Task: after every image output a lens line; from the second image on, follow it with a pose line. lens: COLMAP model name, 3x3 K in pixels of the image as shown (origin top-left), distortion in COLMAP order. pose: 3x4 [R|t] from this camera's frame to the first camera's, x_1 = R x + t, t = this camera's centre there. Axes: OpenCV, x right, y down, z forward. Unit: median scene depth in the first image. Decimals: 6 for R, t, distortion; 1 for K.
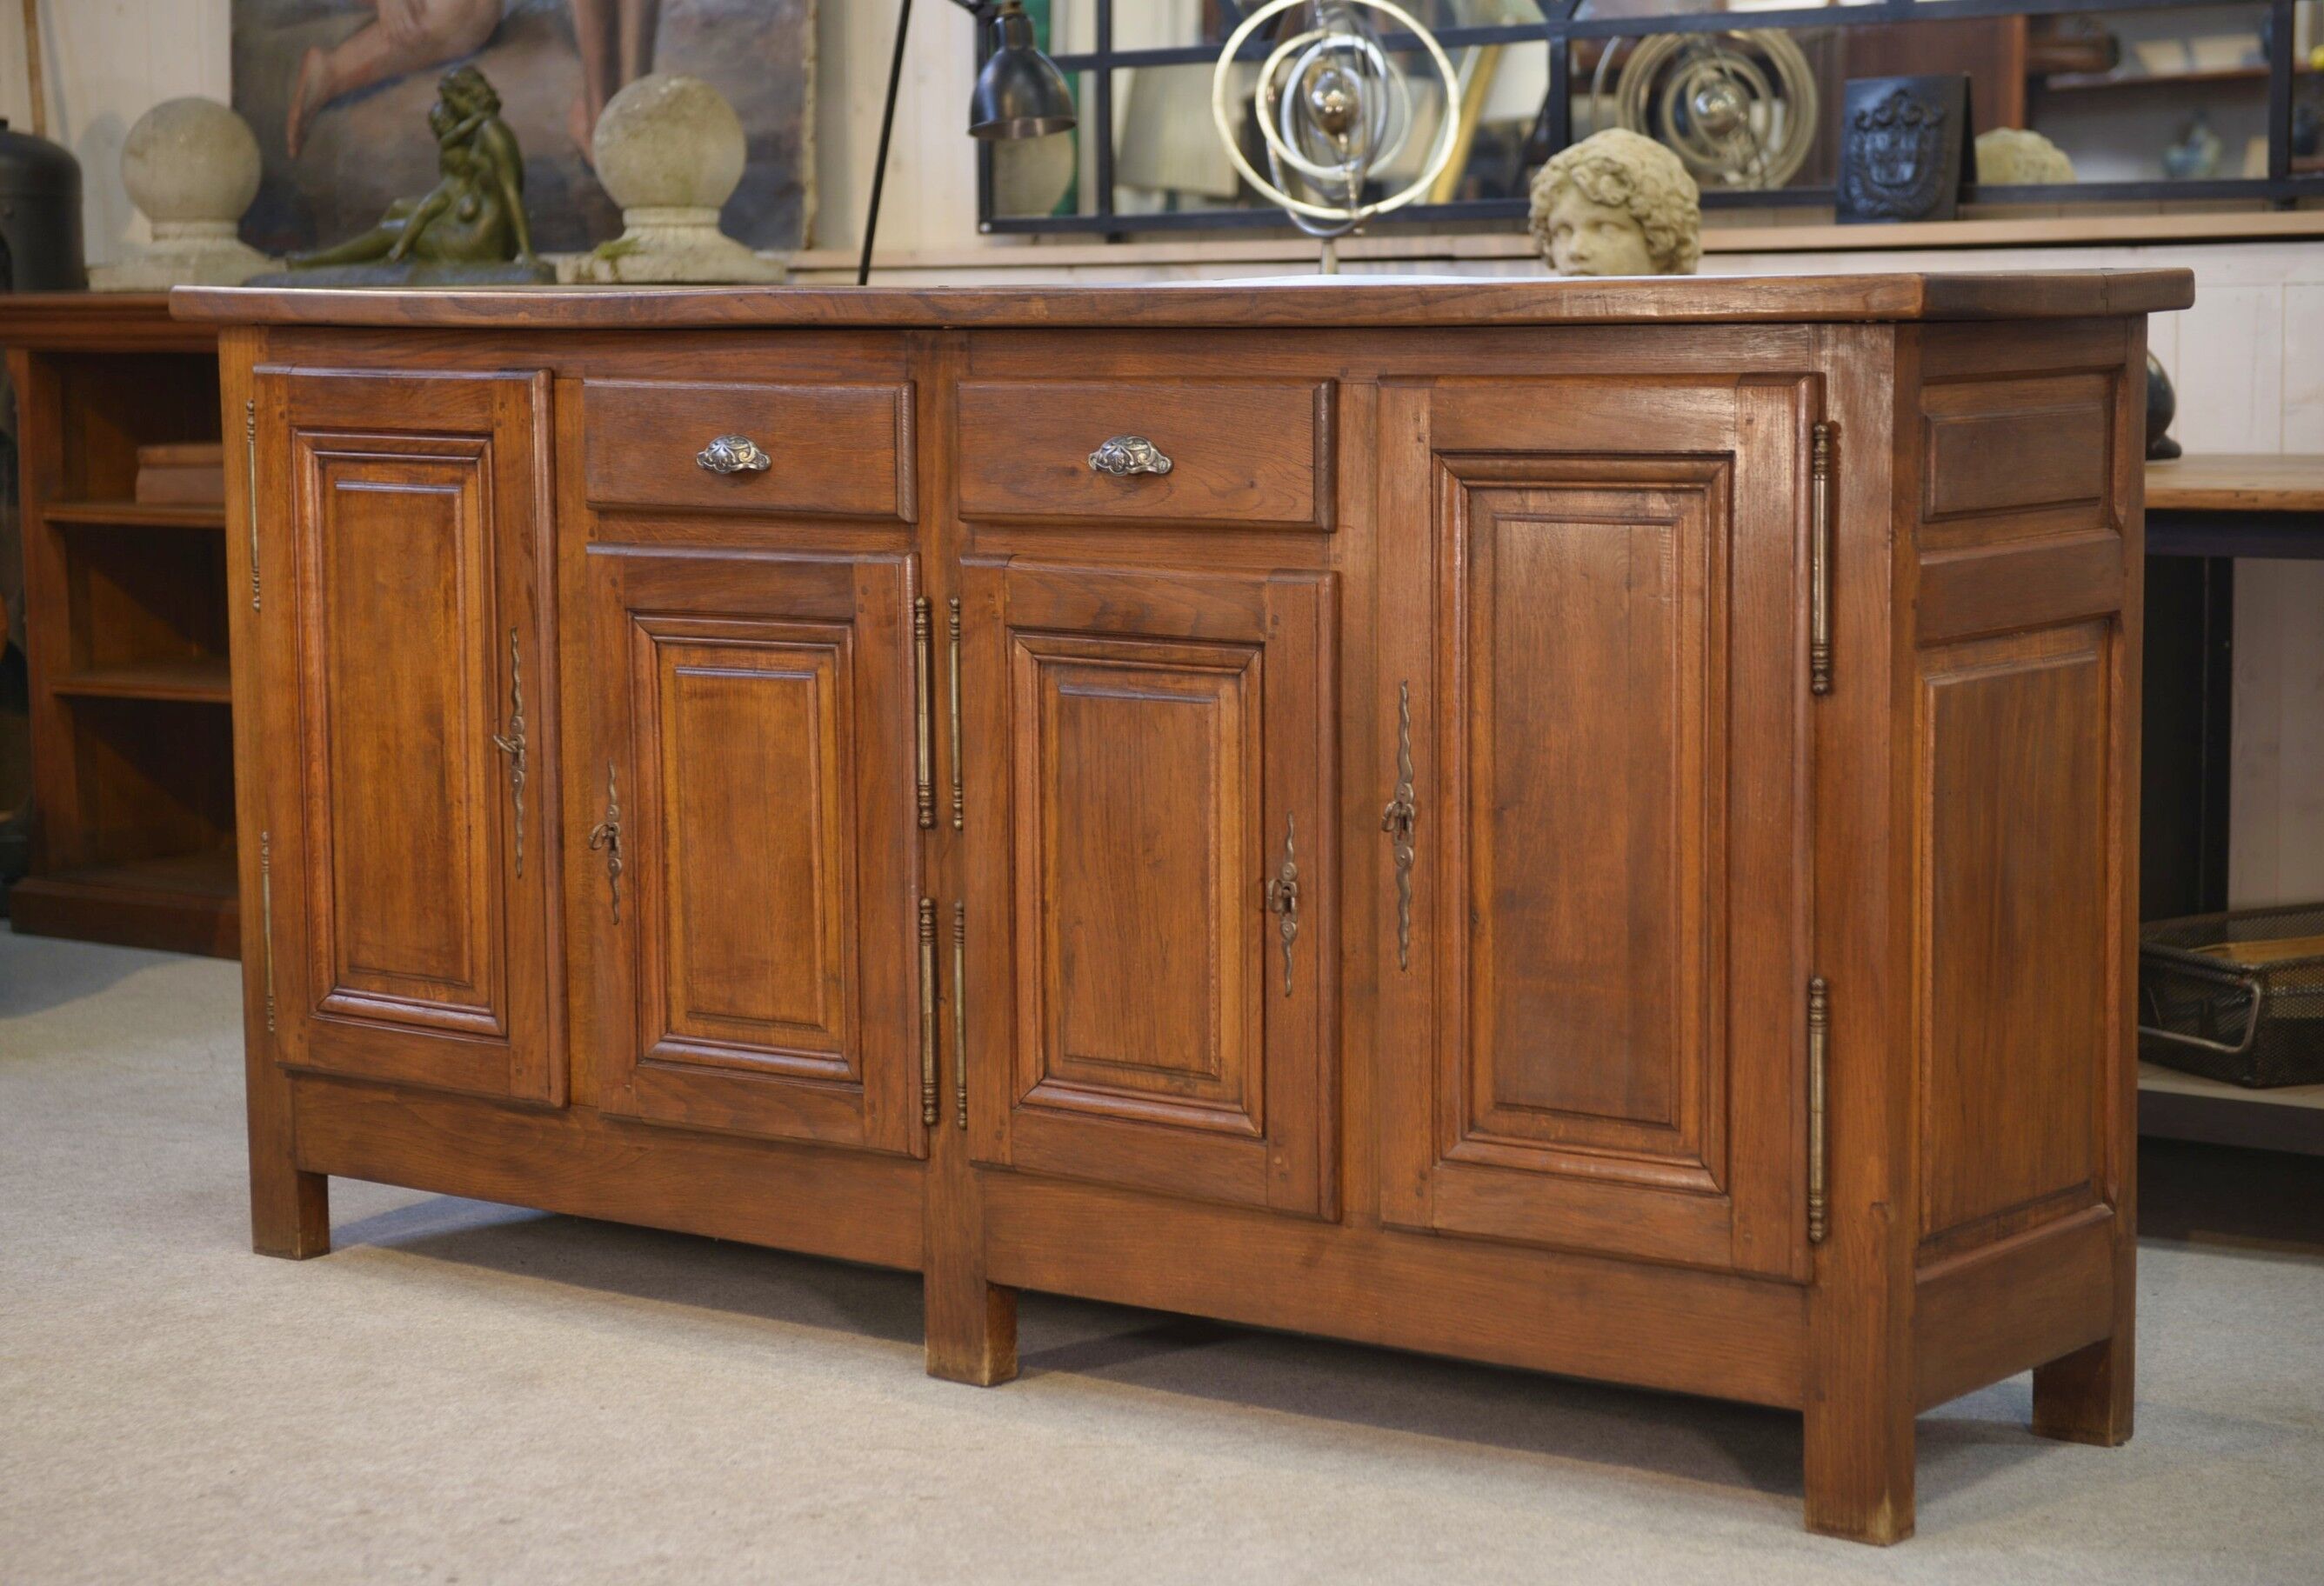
lens RADIAL K [[4667.2, 0, 1088.7], [0, 4667.2, 836.9], [0, 0, 1]] dist [0.149948, -0.406700]
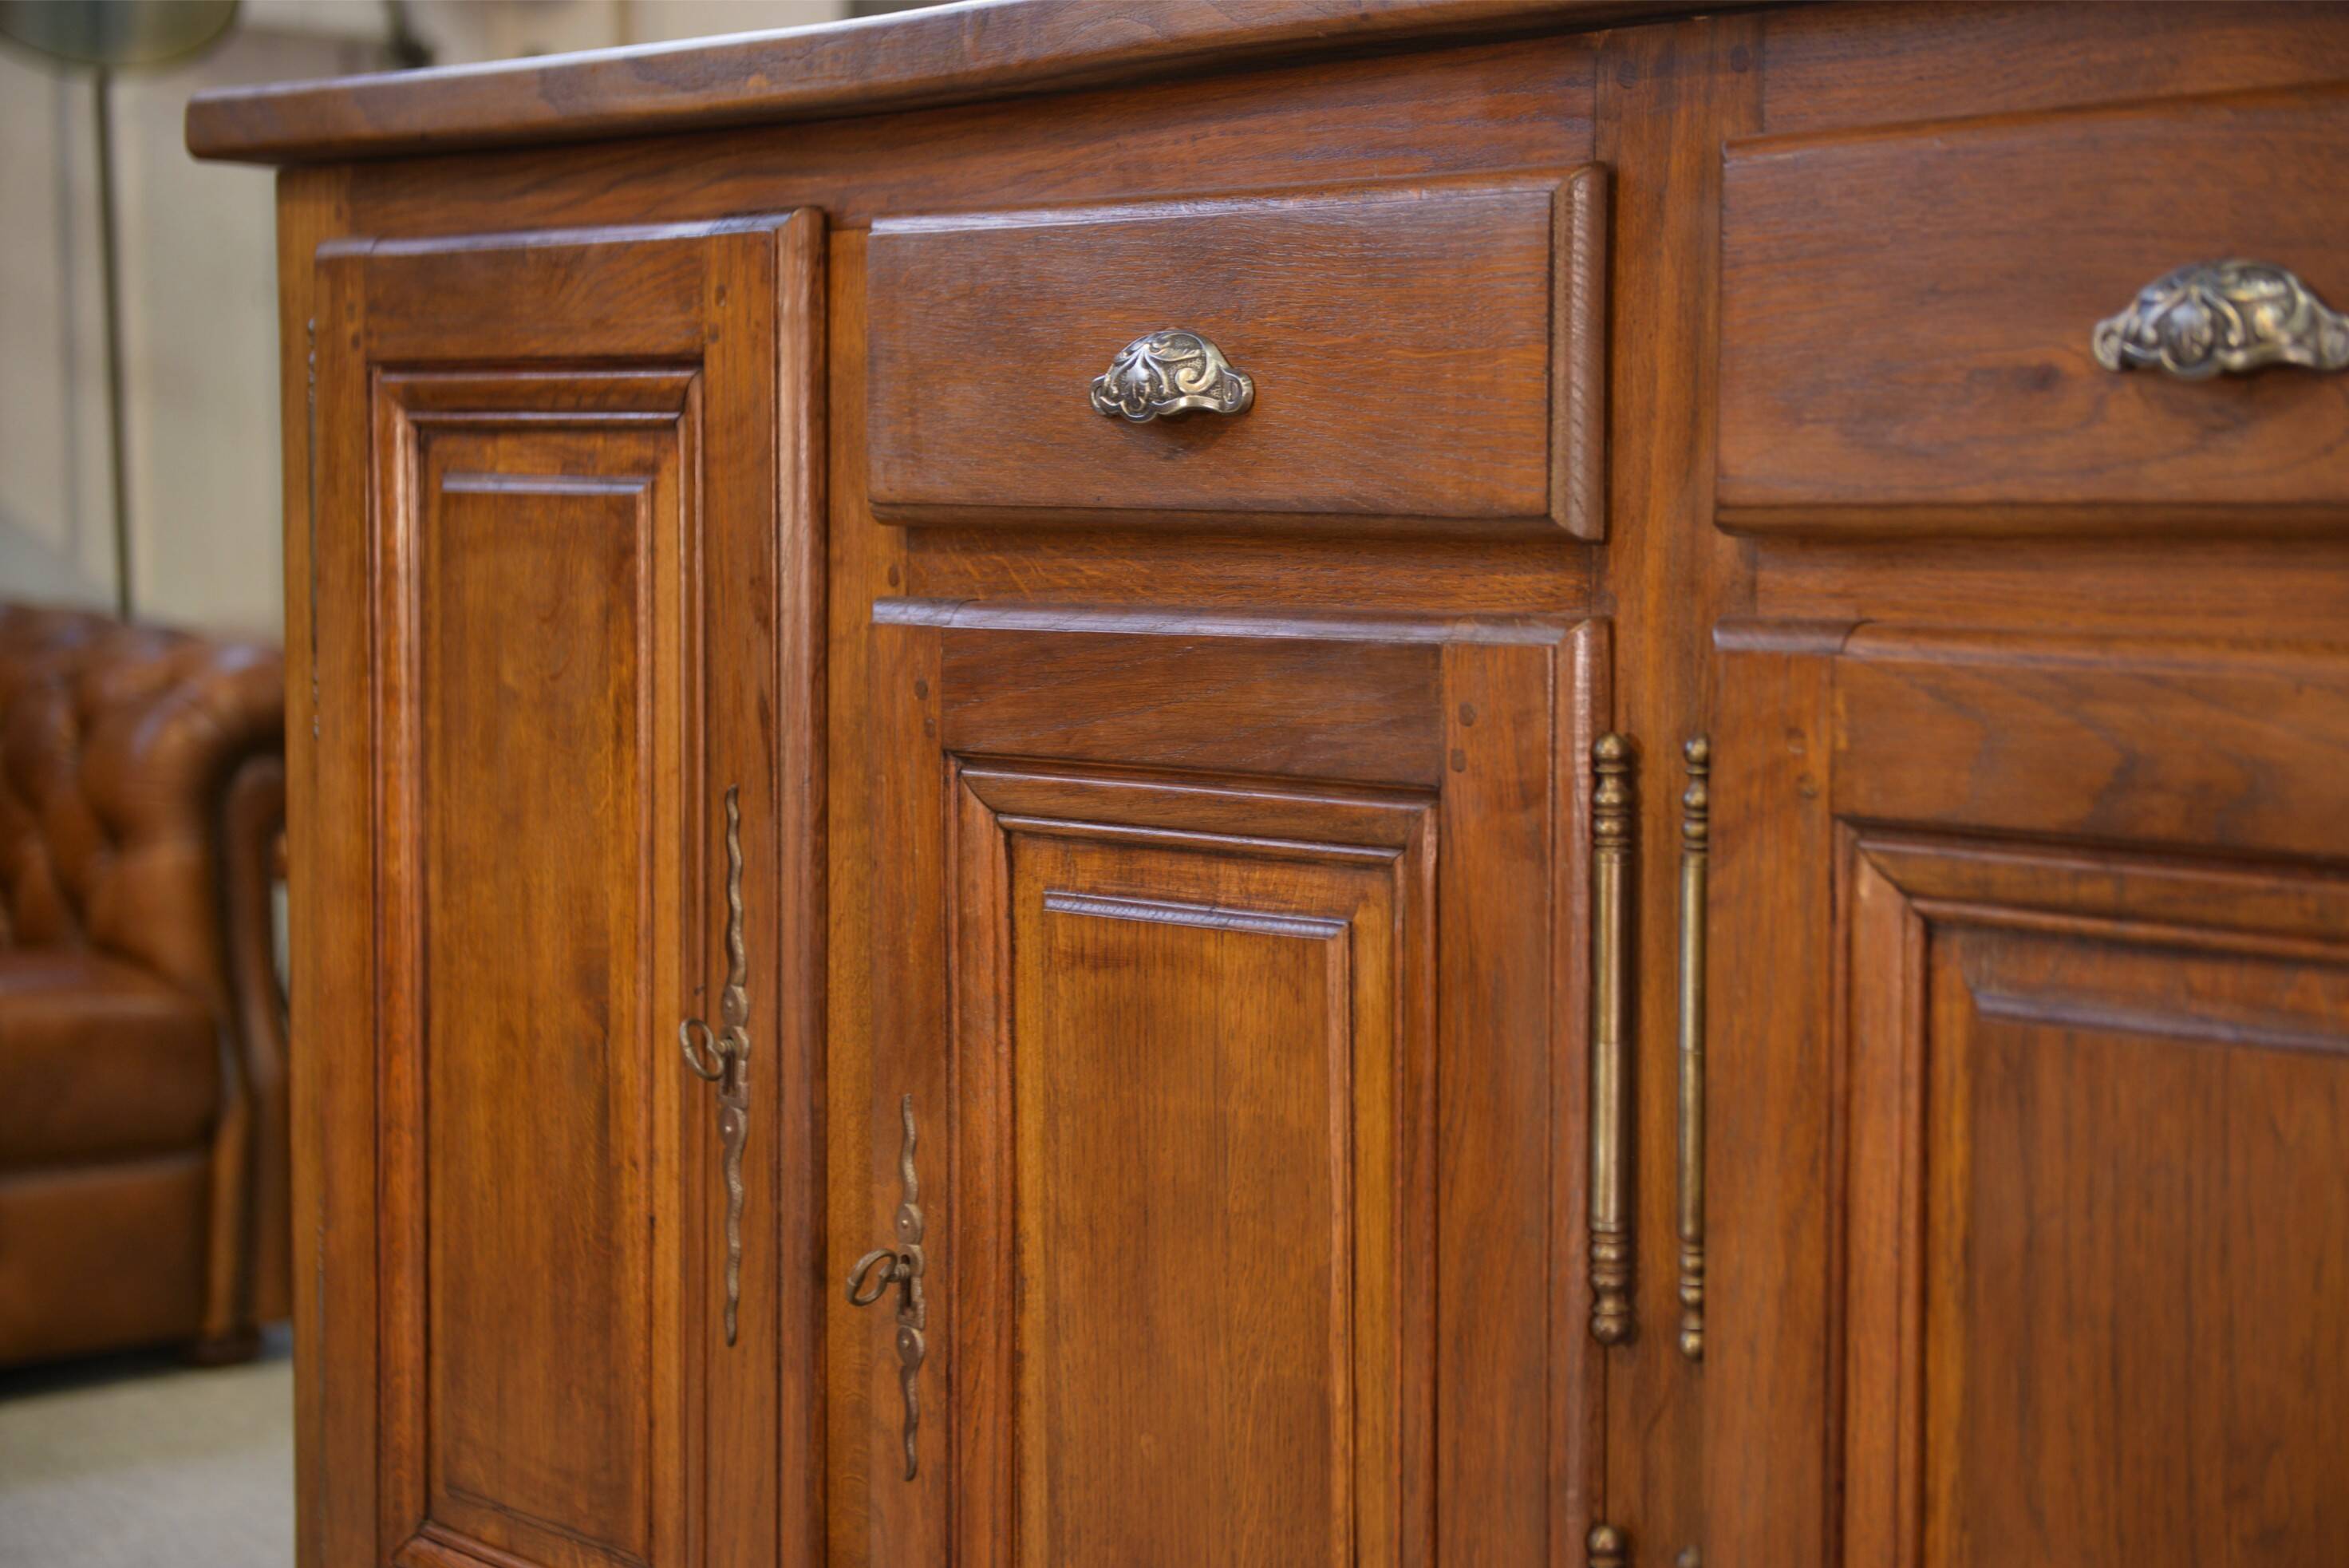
lens RADIAL K [[4083.5, 0, 1174.3], [0, 4083.5, 780.5], [0, 0, 1]] dist [0.144325, -0.161845]
pose [[0.982097, 0.027332, -0.186381, -0.008668], [-0.036525, 0.998270, -0.046067, -0.030927], [0.184800, 0.052050, 0.981397, 0.665328]]
